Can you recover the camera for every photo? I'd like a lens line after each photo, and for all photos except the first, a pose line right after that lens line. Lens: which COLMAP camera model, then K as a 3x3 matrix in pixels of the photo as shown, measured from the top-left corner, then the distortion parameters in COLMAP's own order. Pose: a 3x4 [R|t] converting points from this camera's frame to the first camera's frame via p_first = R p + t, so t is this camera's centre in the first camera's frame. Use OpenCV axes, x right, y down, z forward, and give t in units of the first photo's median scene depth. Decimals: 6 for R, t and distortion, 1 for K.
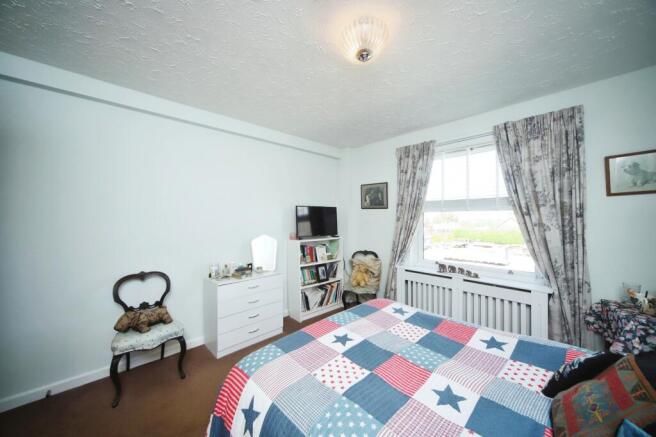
lens RADIAL K [[237.5, 0, 328.0], [0, 237.5, 218.5], [0, 0, 1]] dist [-0.000727, -0.000062]
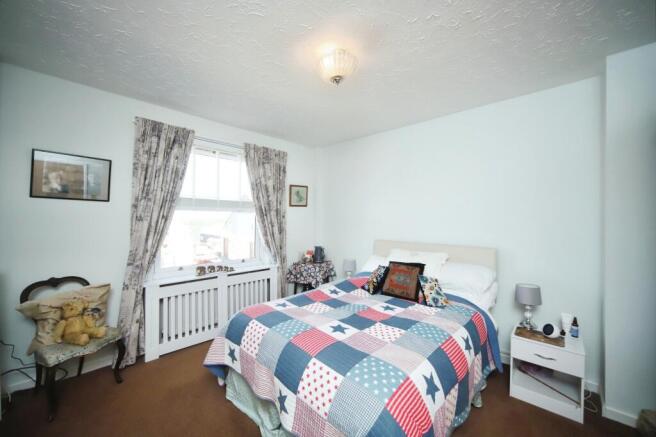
lens RADIAL K [[254.6, 0, 328.0], [0, 254.6, 218.5], [0, 0, 1]] dist [-0.000711, -0.000007]
pose [[-0.046415, 0.002584, 0.998919, -0.644209], [-0.006239, 0.999976, -0.002876, 0.002199], [-0.998903, -0.006366, -0.046398, 0.641923]]
